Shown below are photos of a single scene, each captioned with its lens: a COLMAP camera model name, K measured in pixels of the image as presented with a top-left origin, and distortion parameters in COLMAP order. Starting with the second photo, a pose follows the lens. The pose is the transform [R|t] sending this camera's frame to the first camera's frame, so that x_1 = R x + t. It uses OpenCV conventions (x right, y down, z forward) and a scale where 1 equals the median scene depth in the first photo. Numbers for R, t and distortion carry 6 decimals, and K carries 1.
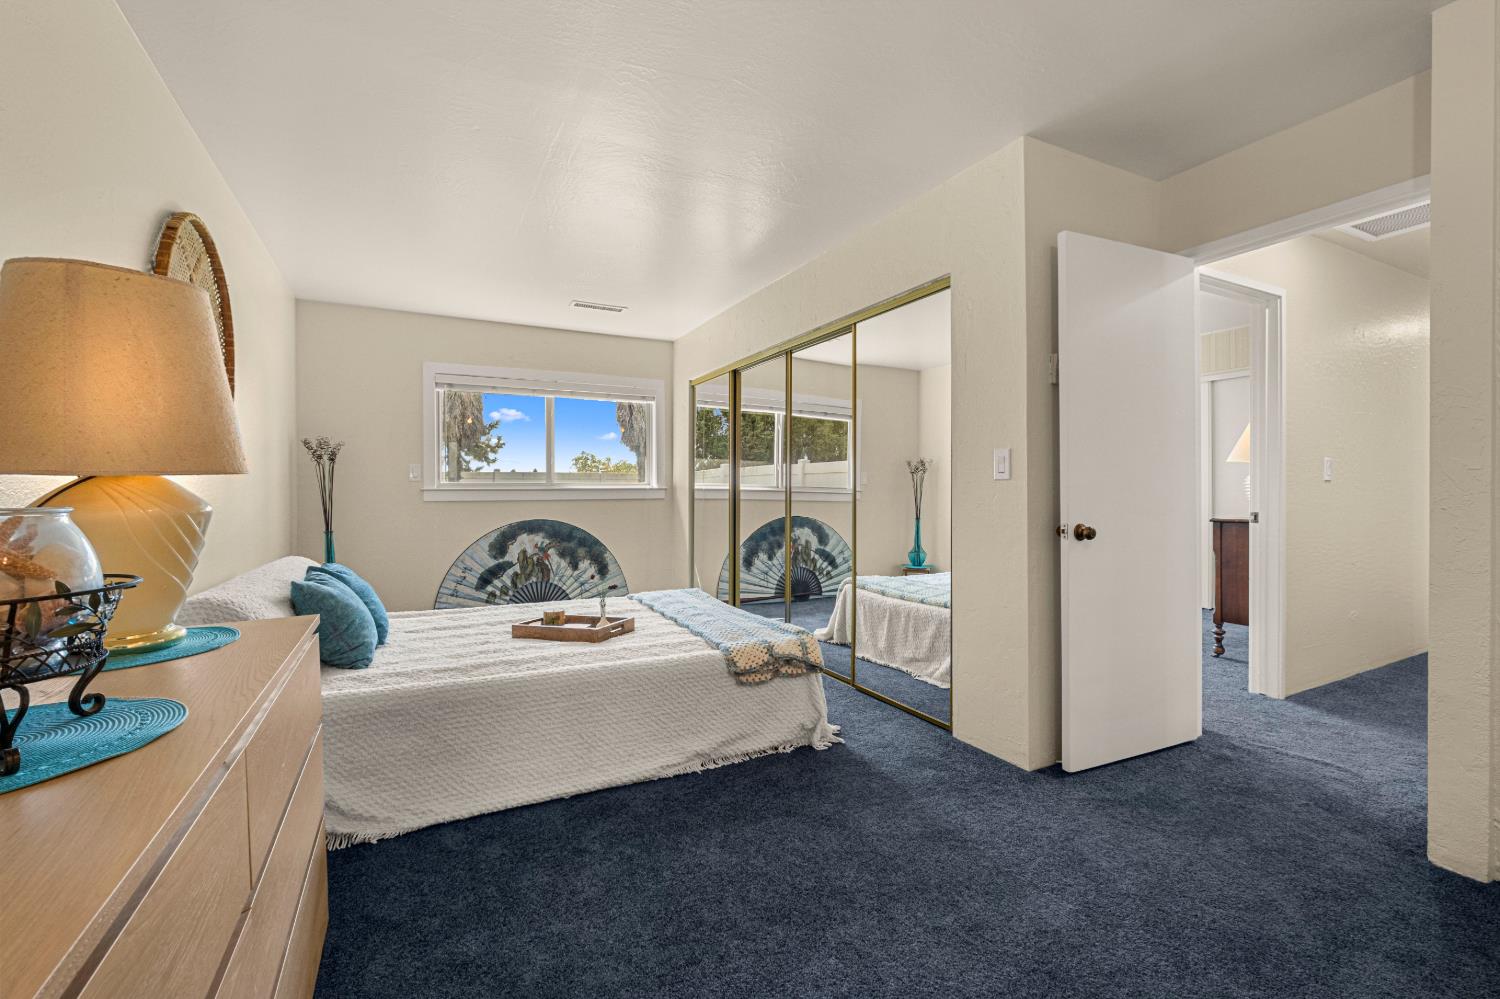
lens RADIAL K [[646.6, 0, 749.9], [0, 646.6, 495.4], [0, 0, 1]] dist [-0.001913, 0.000017]
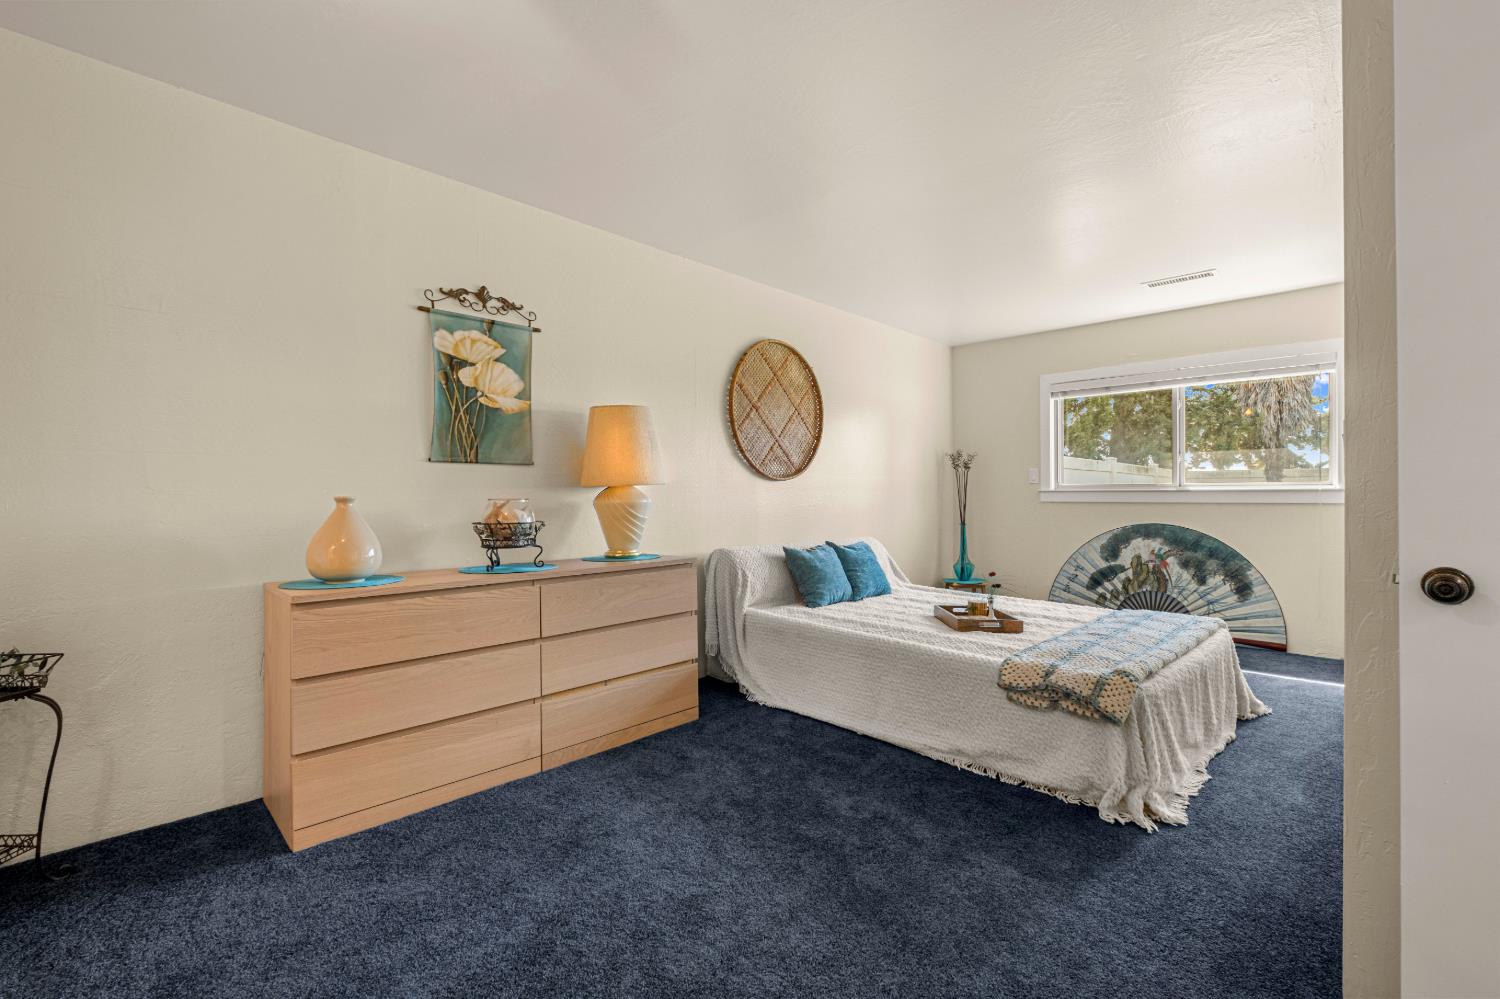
lens RADIAL K [[646.6, 0, 753.7], [0, 646.6, 496.2], [0, 0, 1]] dist [-0.001913, 0.000017]
pose [[0.306279, 0.007359, -0.951913, 0.382696], [-0.006904, 0.999961, 0.005509, -0.002674], [0.951917, 0.004885, 0.306318, 0.182127]]
